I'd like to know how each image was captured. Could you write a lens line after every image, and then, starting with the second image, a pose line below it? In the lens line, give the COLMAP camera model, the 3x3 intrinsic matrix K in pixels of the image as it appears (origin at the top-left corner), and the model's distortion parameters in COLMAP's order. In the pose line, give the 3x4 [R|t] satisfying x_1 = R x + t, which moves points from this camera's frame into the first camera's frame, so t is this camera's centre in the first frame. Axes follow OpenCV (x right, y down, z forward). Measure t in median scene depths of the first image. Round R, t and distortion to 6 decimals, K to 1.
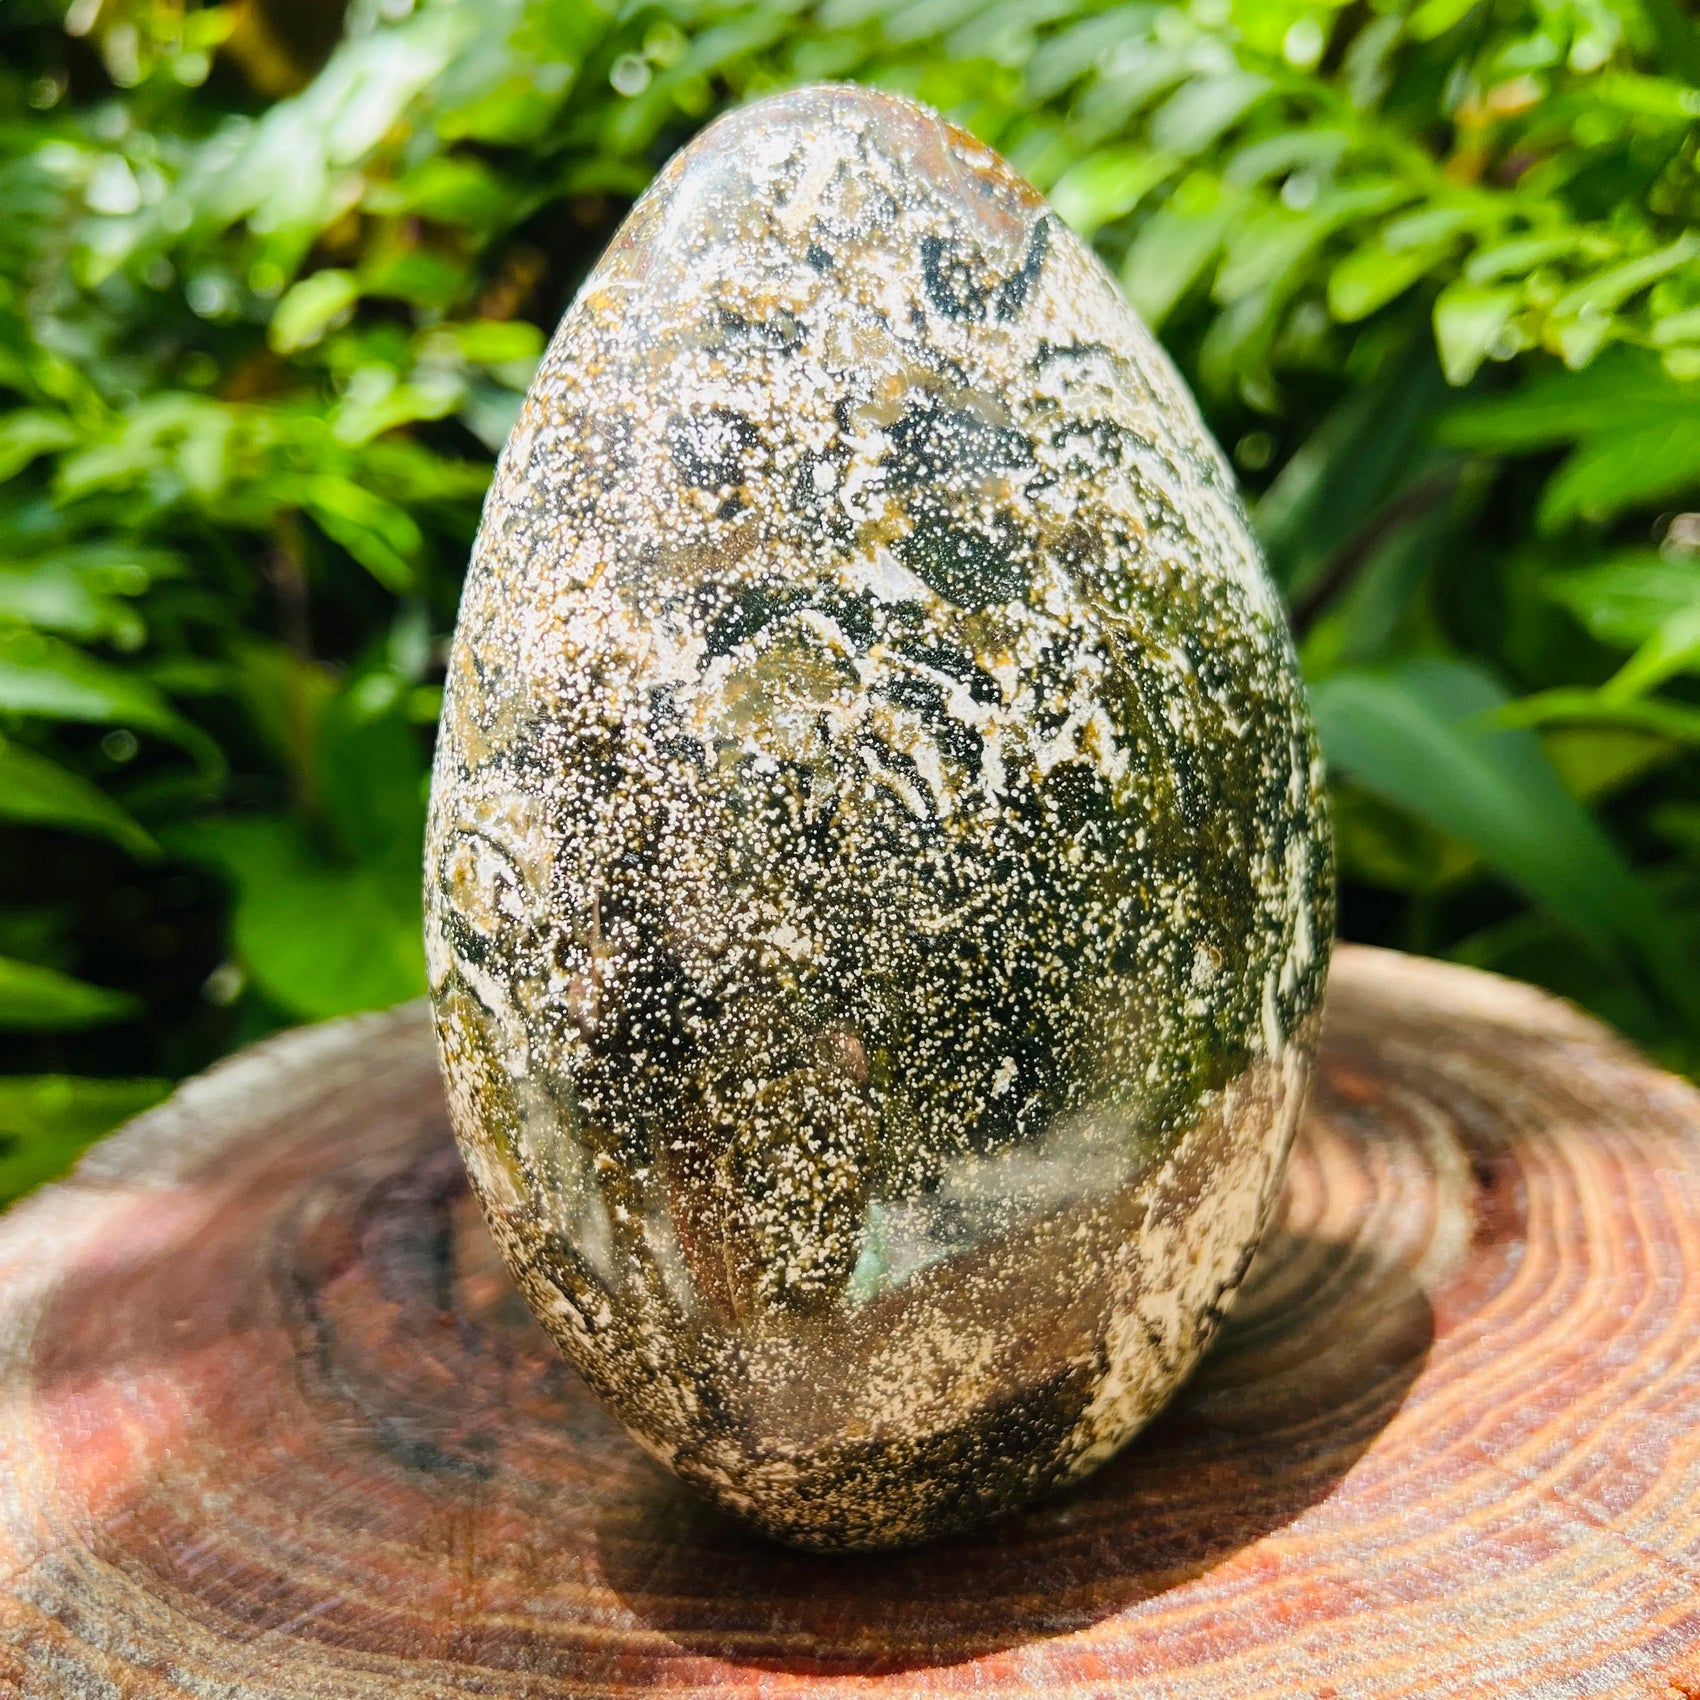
lens RADIAL K [[1651.9, 0, 805.4], [0, 1651.9, 860.9], [0, 0, 1]] dist [0.105615, -0.007800]
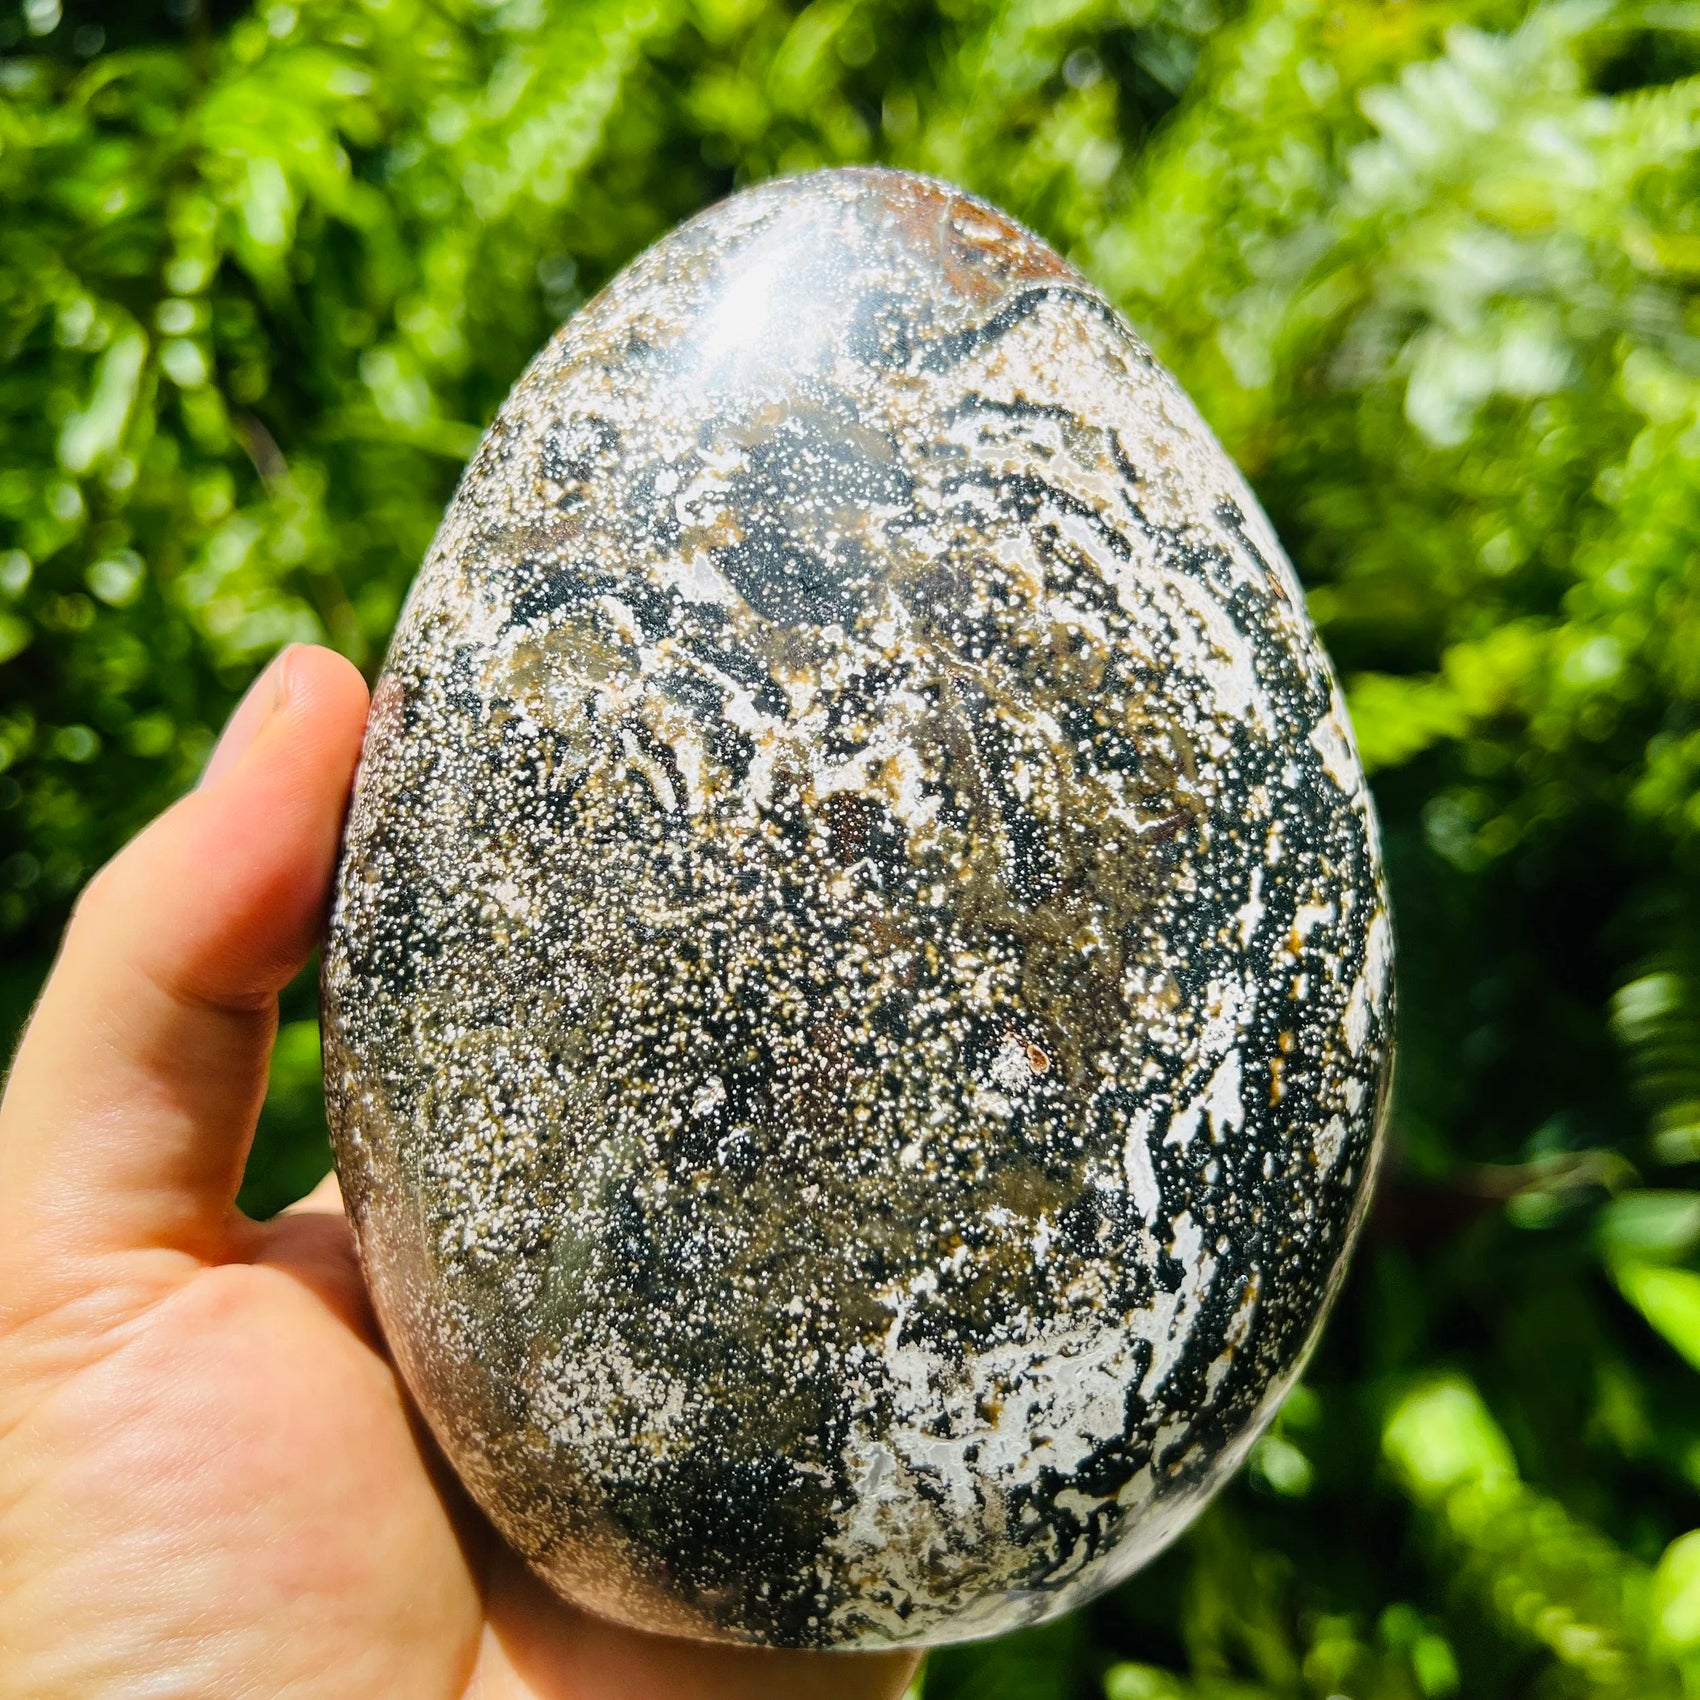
lens RADIAL K [[1651.9, 0, 805.4], [0, 1651.9, 860.9], [0, 0, 1]] dist [0.105615, -0.007800]
pose [[0.869234, 0.157553, -0.468626, 0.609069], [-0.234448, 0.965869, -0.110140, 0.093577], [0.435278, 0.205606, 0.876504, 0.164308]]
